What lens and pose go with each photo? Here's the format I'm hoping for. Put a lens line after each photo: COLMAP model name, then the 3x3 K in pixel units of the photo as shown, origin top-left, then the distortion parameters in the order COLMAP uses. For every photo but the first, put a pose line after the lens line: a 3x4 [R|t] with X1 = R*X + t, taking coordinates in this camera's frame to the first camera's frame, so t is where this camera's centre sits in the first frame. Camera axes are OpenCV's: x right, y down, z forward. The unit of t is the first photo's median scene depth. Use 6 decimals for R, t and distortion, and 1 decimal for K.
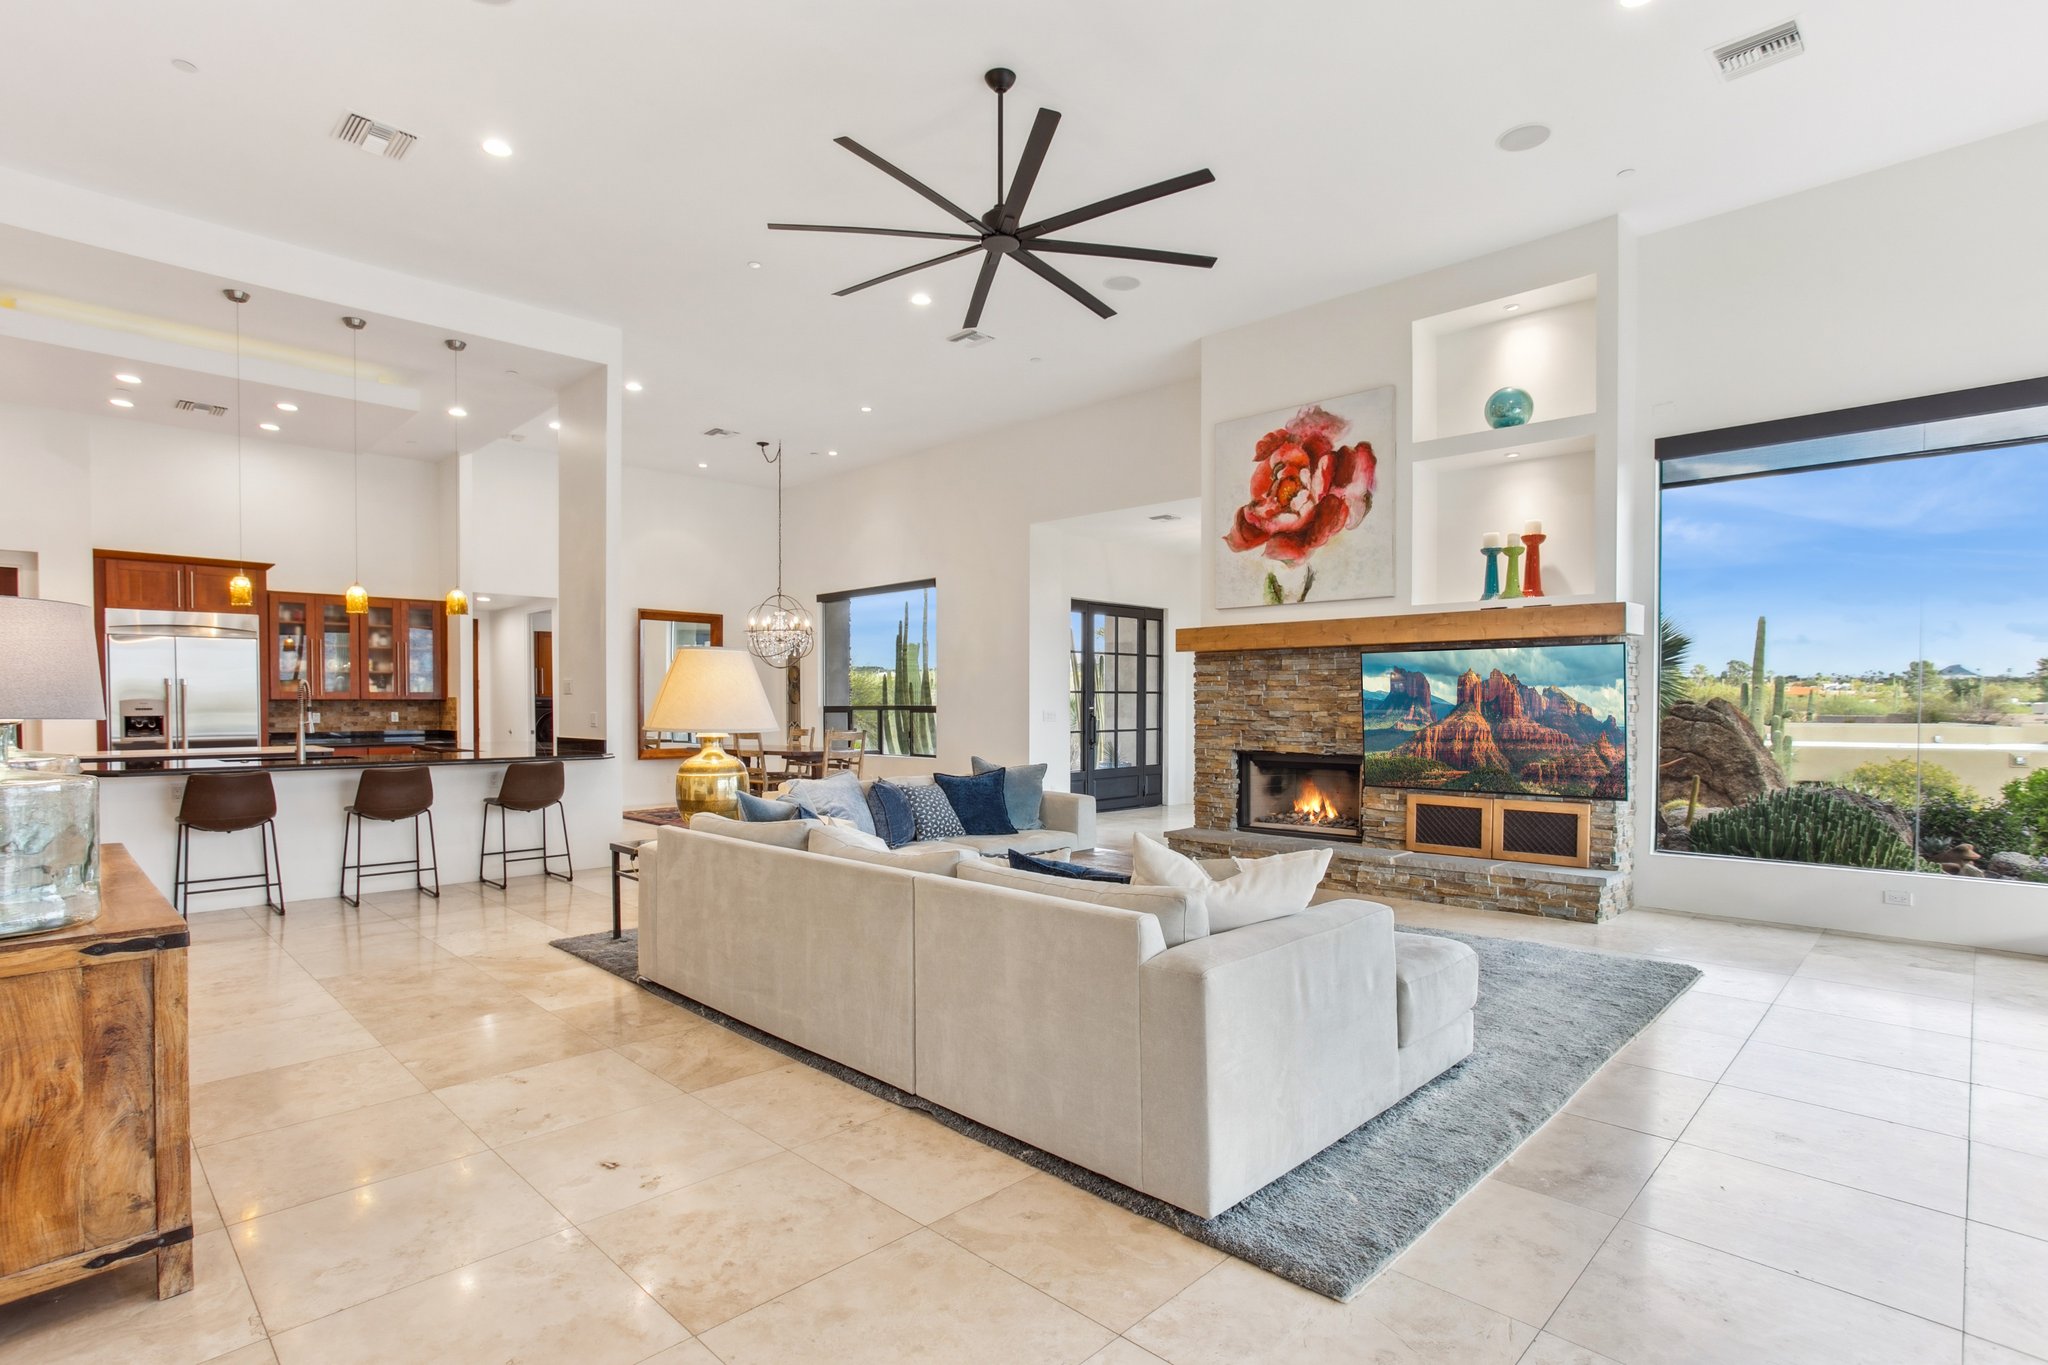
lens RADIAL K [[1011.8, 0, 1019.8], [0, 1011.8, 728.4], [0, 0, 1]] dist [-0.049516, 0.032885]
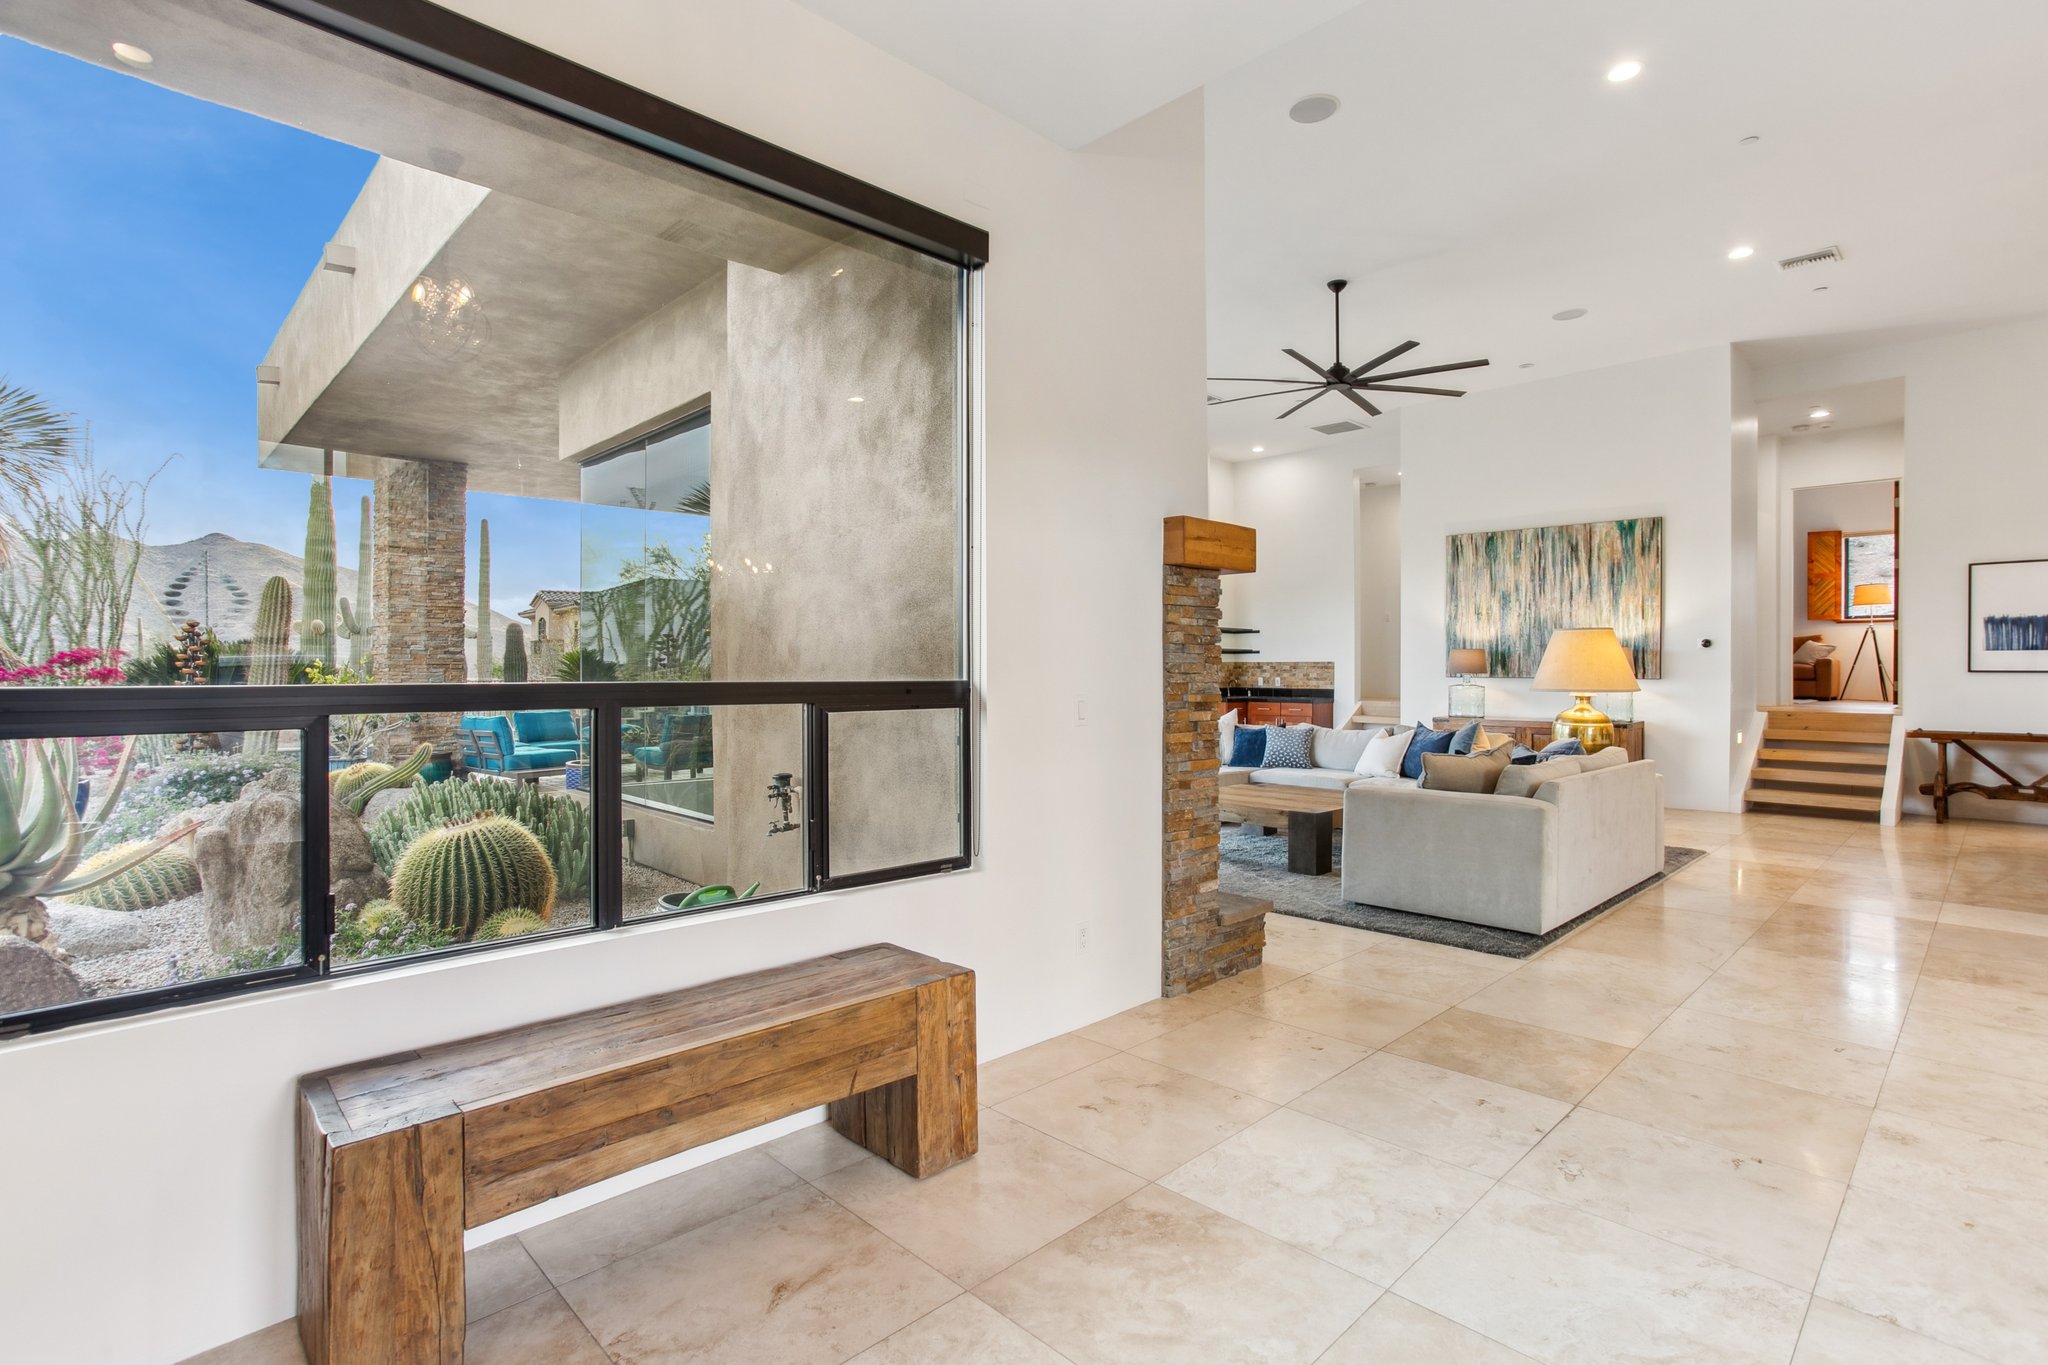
lens RADIAL K [[982.1, 0, 1019.4], [0, 982.1, 670.8], [0, 0, 1]] dist [-0.064716, 0.039064]
pose [[-0.999529, -0.000323, 0.030691, 0.287735], [0.000461, 0.999674, 0.025511, -0.041192], [-0.030689, 0.025514, -0.999203, 1.668187]]
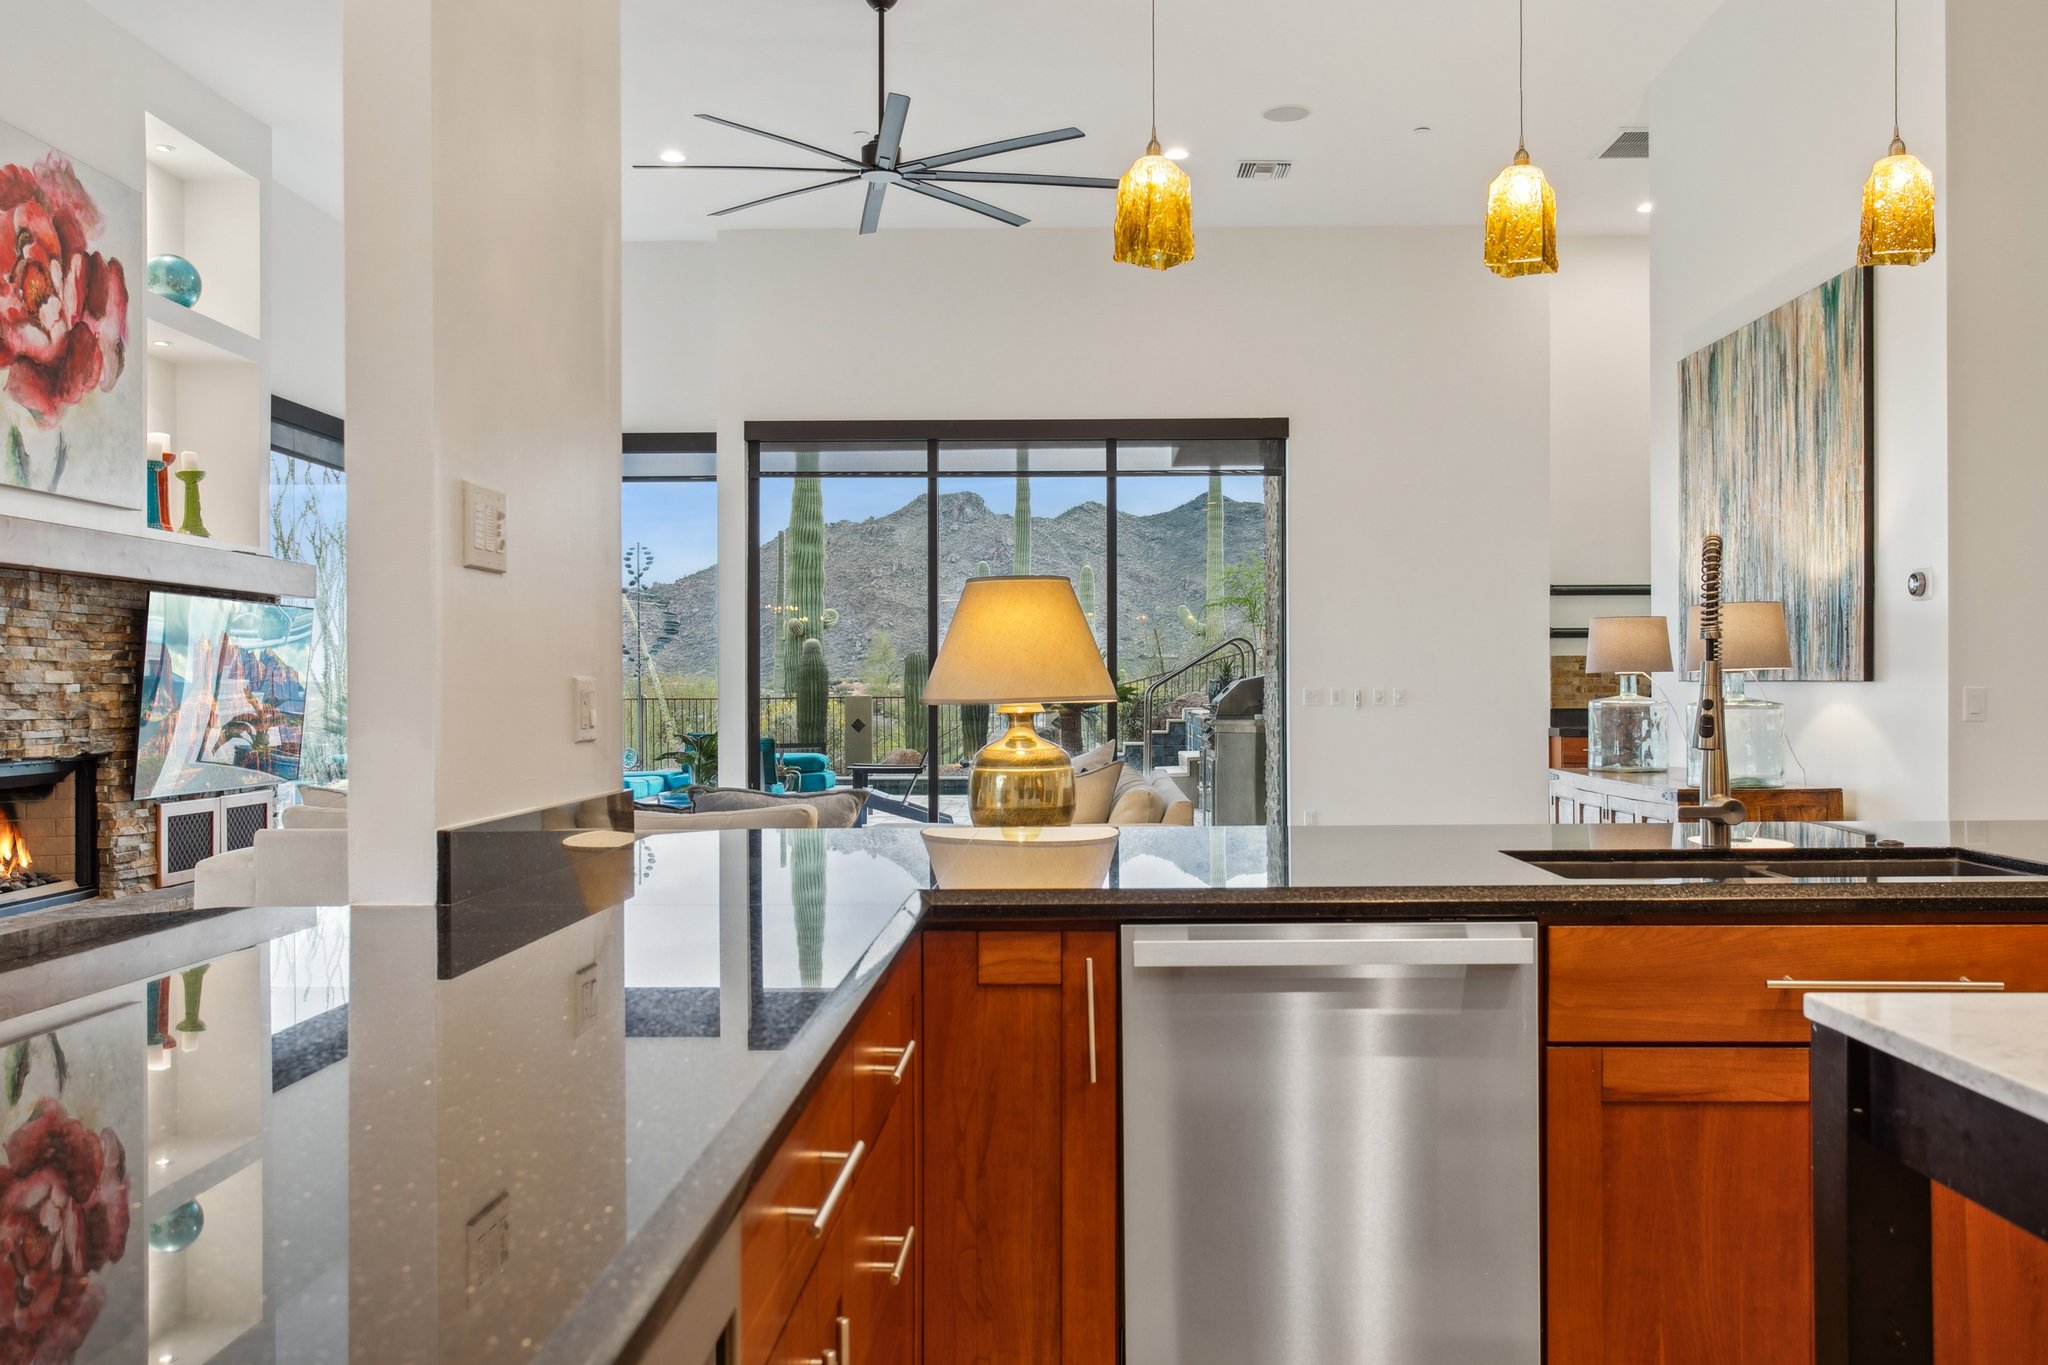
lens RADIAL K [[1765.2, 0, 1043.7], [0, 1765.2, 679.0], [0, 0, 1]] dist [0.005431, 0.007236]
pose [[-0.682532, 0.005675, 0.730833, -0.849748], [0.021981, 0.999677, 0.012766, -0.020849], [-0.730525, 0.024778, -0.682436, 1.302894]]
